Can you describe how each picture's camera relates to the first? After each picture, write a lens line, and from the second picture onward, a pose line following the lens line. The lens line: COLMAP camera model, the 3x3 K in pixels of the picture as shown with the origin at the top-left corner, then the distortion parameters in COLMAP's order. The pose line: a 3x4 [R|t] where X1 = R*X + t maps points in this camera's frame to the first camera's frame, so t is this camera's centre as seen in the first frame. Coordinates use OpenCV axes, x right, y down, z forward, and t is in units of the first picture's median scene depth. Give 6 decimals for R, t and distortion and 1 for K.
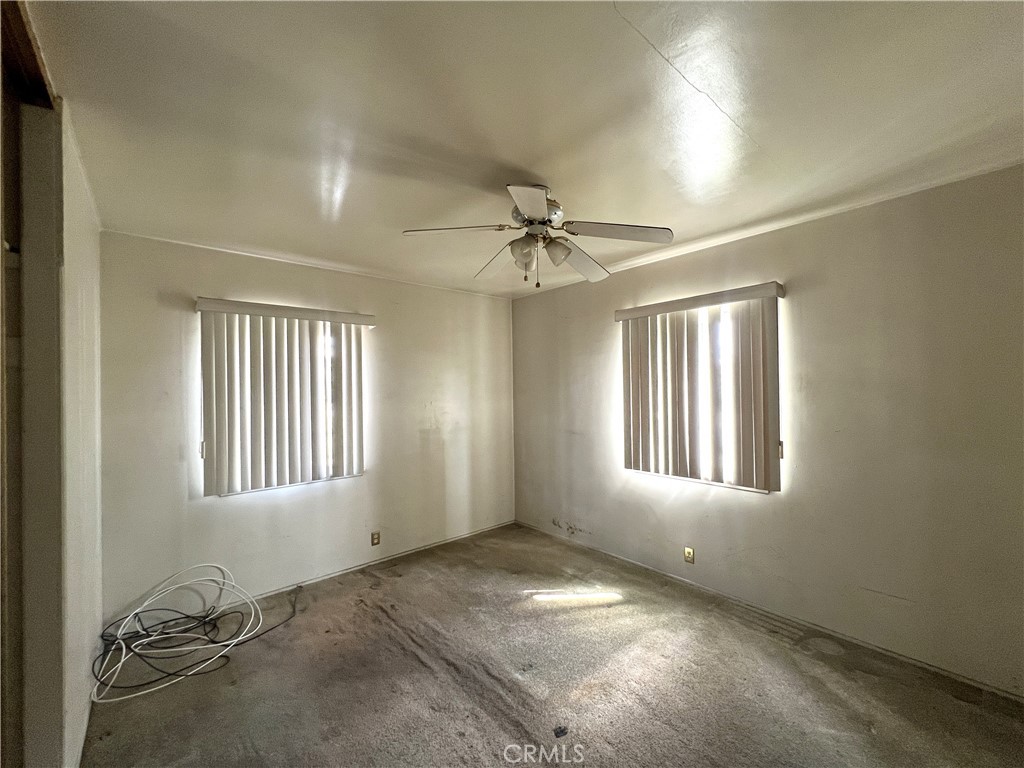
lens RADIAL K [[408.2, 0, 504.1], [0, 408.2, 384.3], [0, 0, 1]] dist [-0.000197, 0.000194]
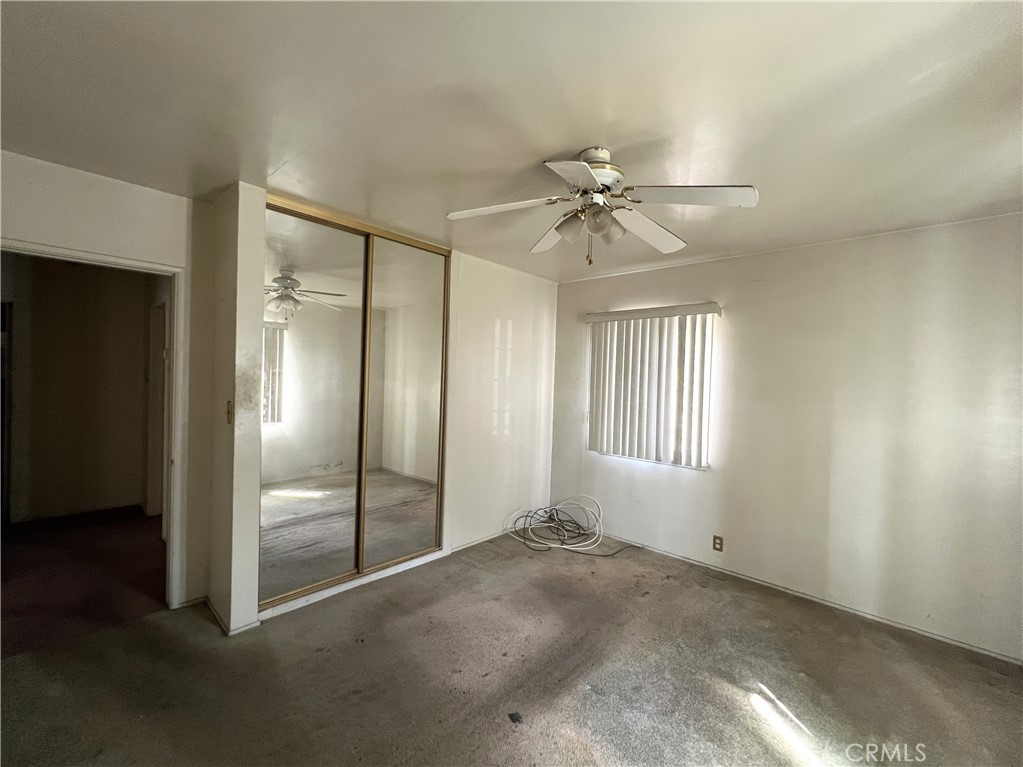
lens RADIAL K [[409.1, 0, 503.8], [0, 409.1, 382.8], [0, 0, 1]] dist [0.002962, -0.000676]
pose [[0.140791, 0.034916, -0.989424, 0.558823], [-0.022653, 0.999230, 0.032039, -0.004665], [0.989780, 0.017902, 0.141473, 0.409794]]
